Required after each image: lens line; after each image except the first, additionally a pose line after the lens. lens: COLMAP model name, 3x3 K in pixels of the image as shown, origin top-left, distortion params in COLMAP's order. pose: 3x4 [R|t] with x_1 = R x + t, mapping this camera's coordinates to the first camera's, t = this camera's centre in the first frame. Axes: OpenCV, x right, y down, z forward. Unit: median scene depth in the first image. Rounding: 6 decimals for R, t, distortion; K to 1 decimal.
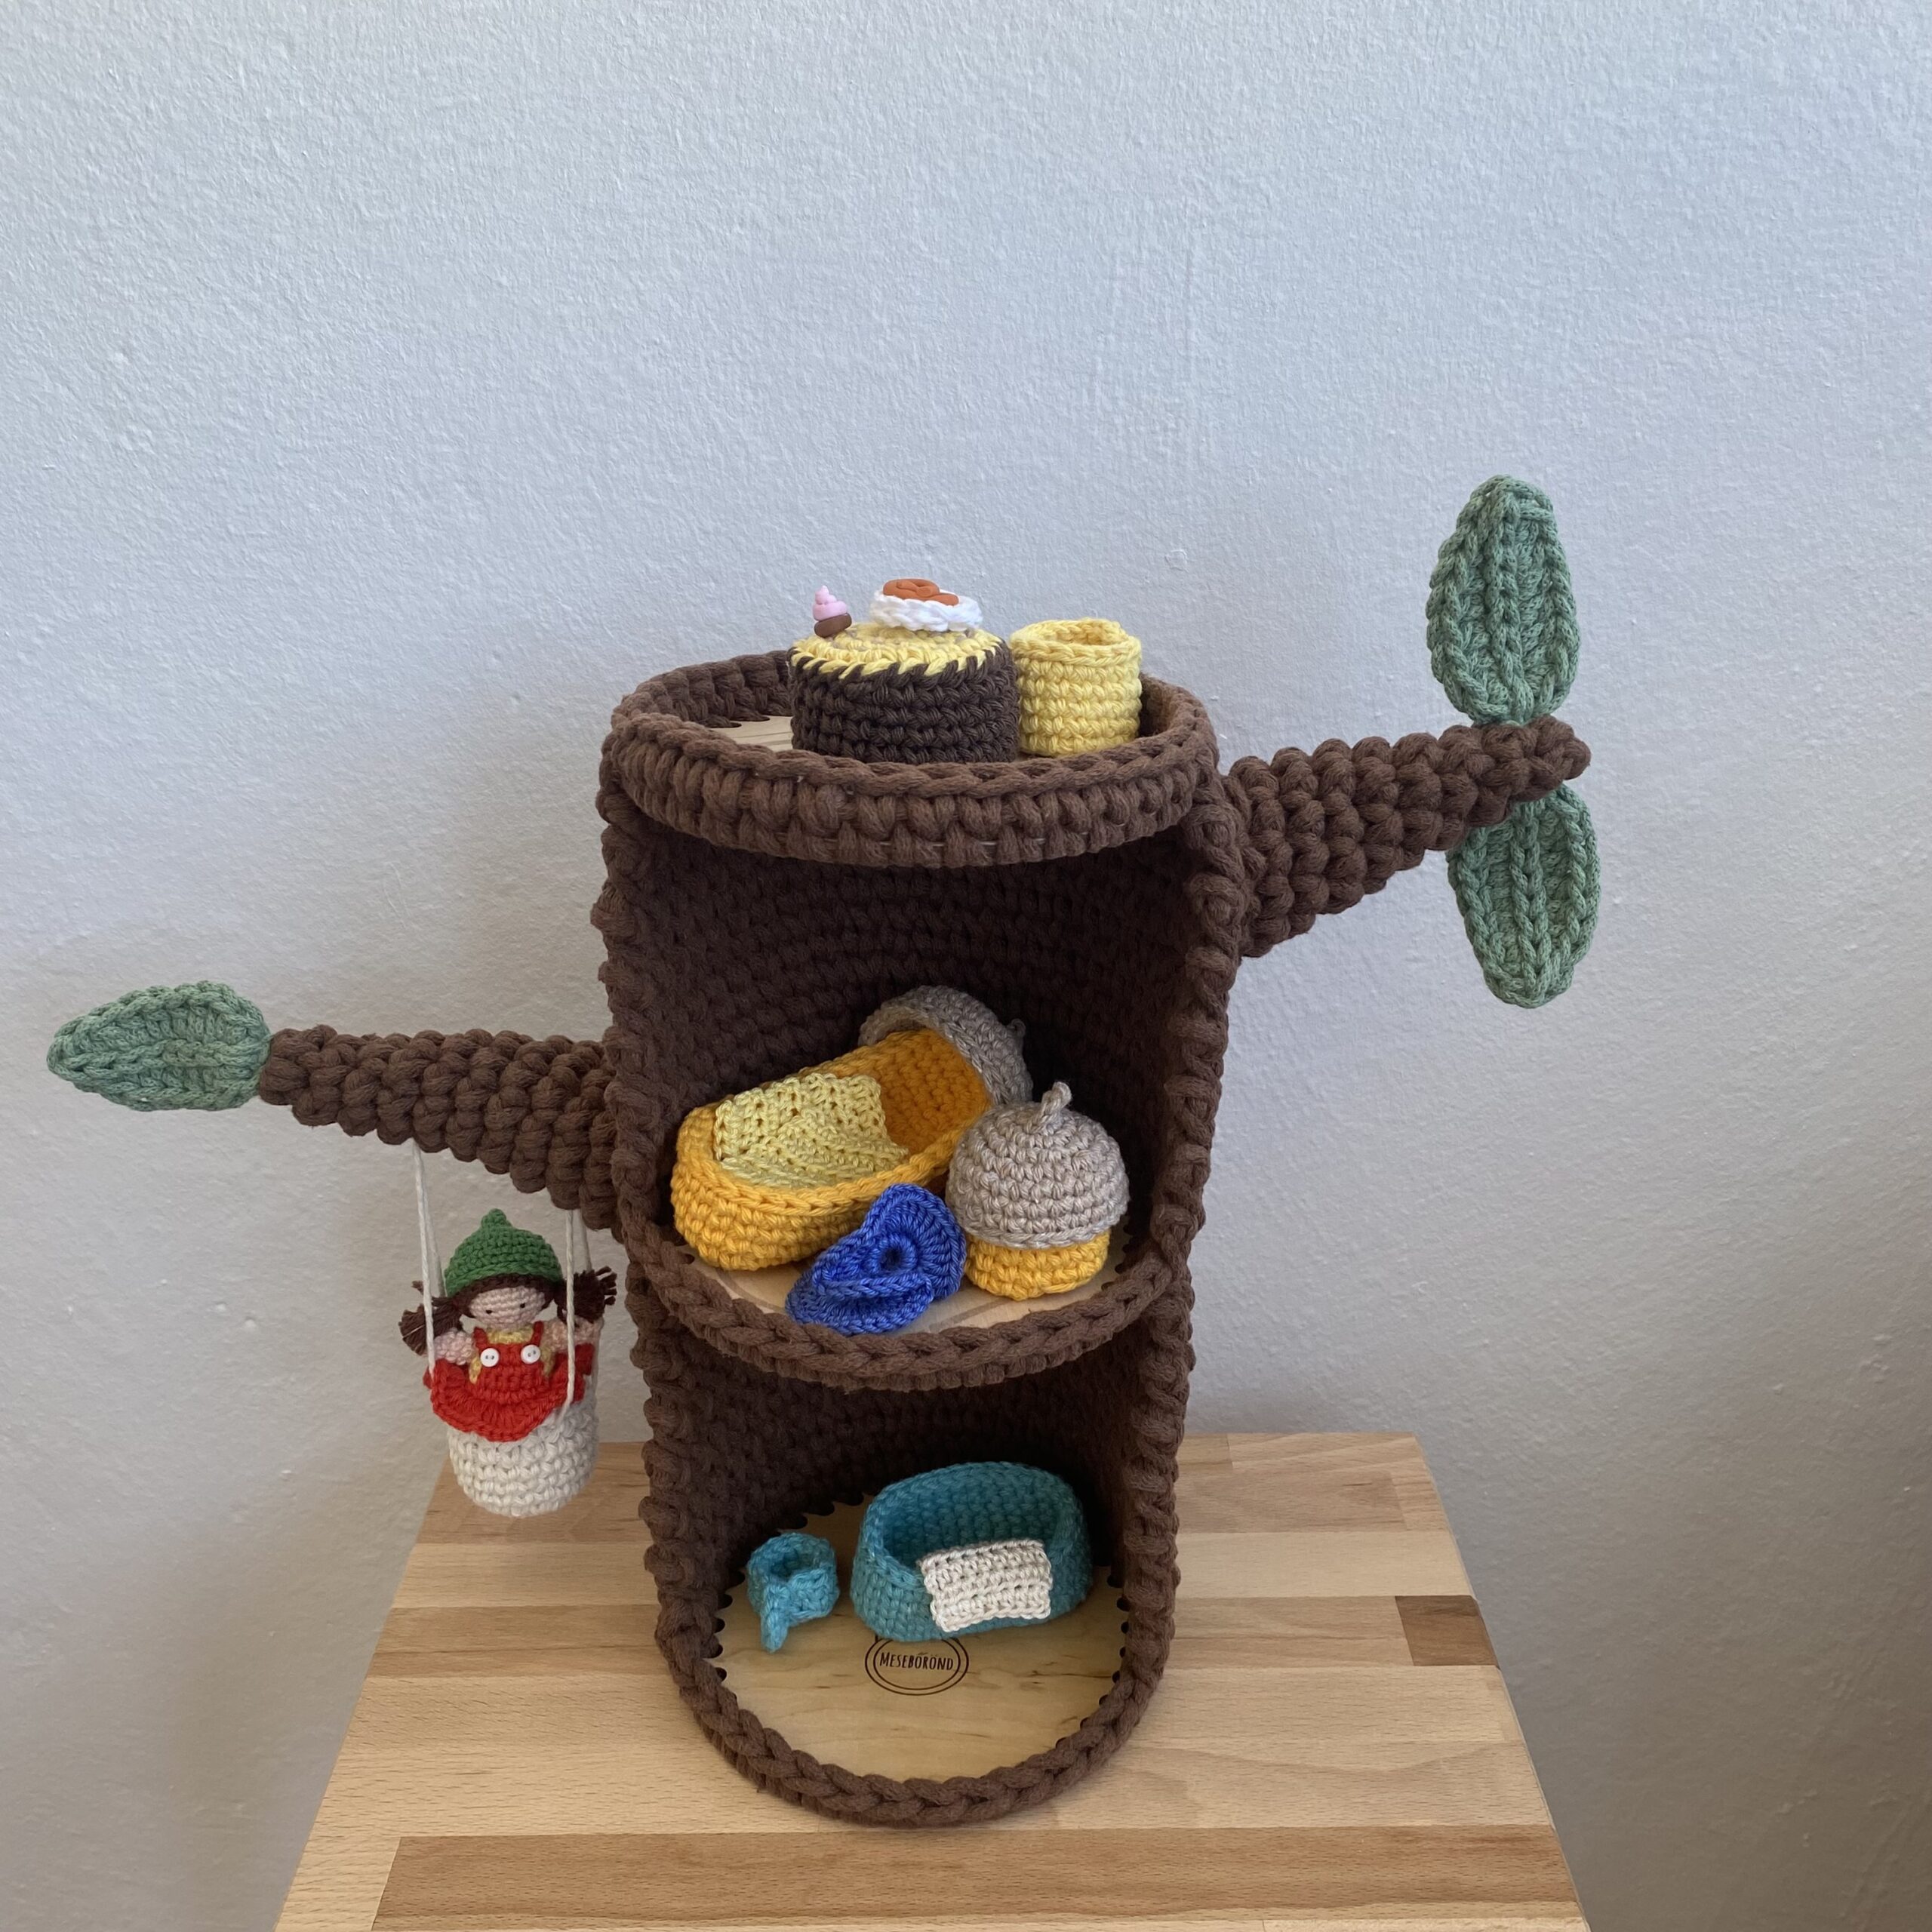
lens RADIAL K [[2011.6, 0, 965.4], [0, 2011.6, 965.6], [0, 0, 1]] dist [0.103432, -0.179301]
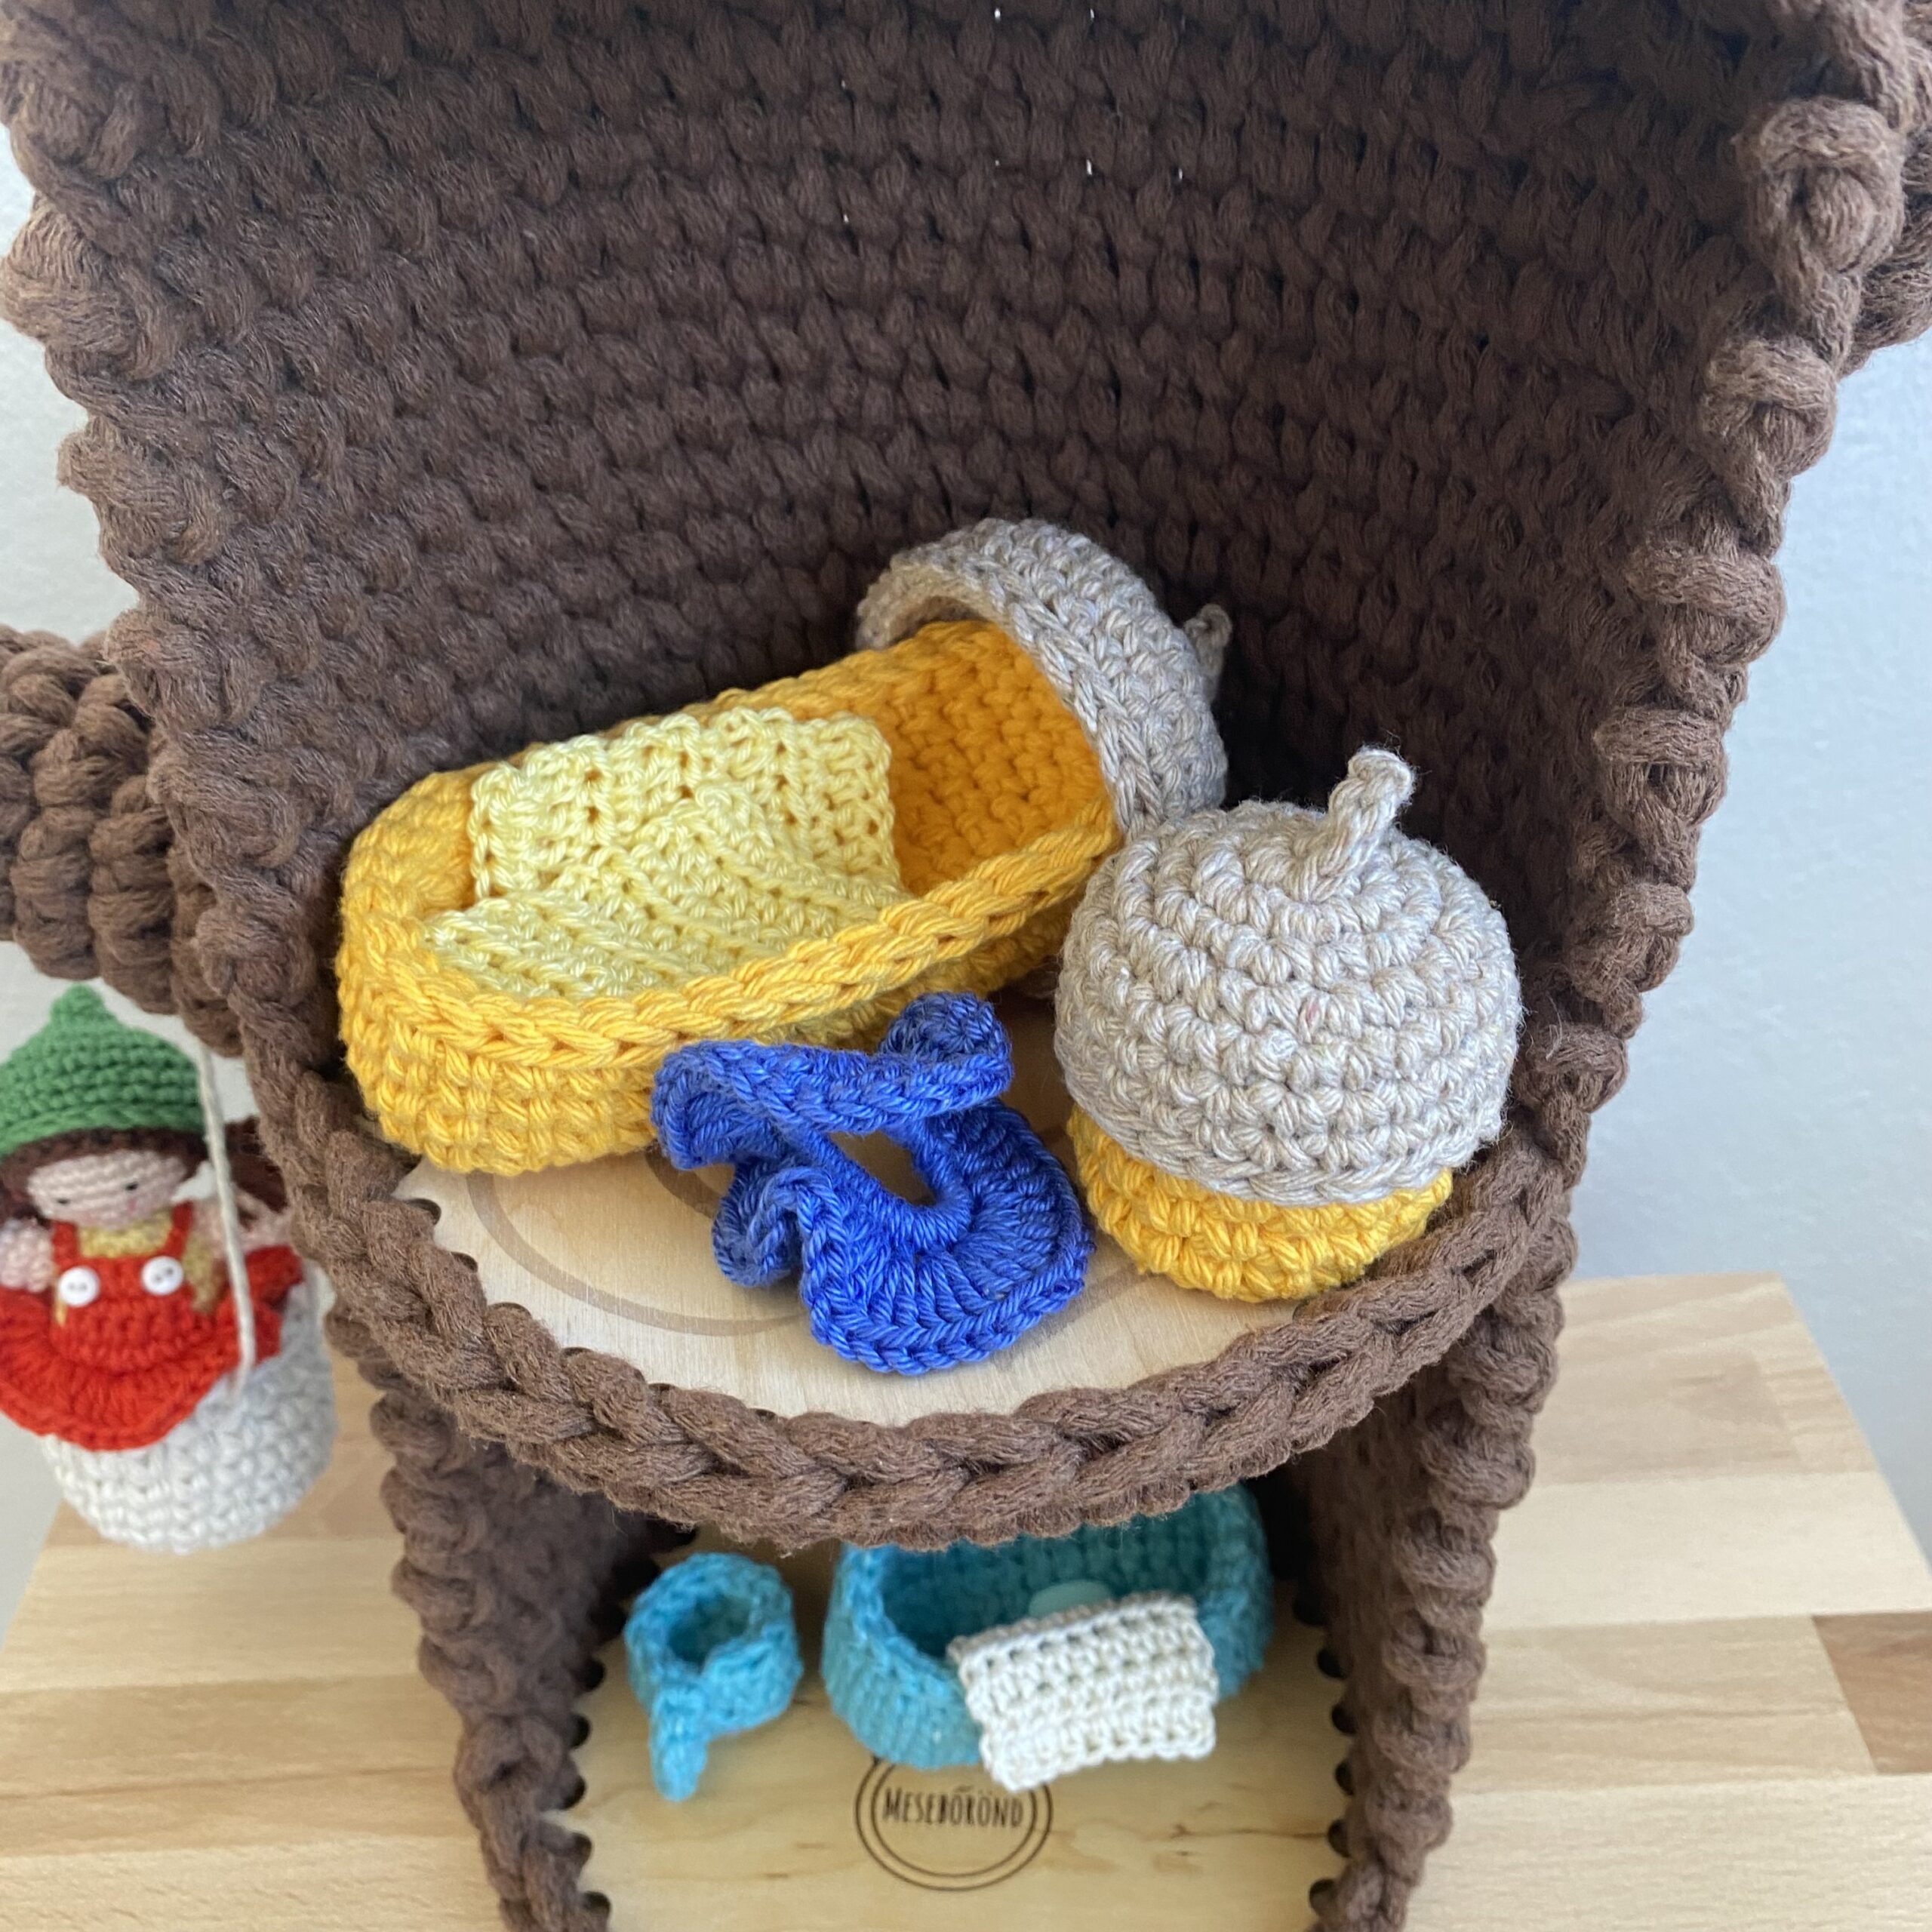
lens RADIAL K [[1994.3, 0, 969.3], [0, 1994.3, 949.6], [0, 0, 1]] dist [0.023643, -0.004403]
pose [[0.999519, -0.027215, 0.014885, -0.021944], [0.023540, 0.977976, 0.207385, 0.016165], [-0.020201, -0.206934, 0.978146, 0.547337]]
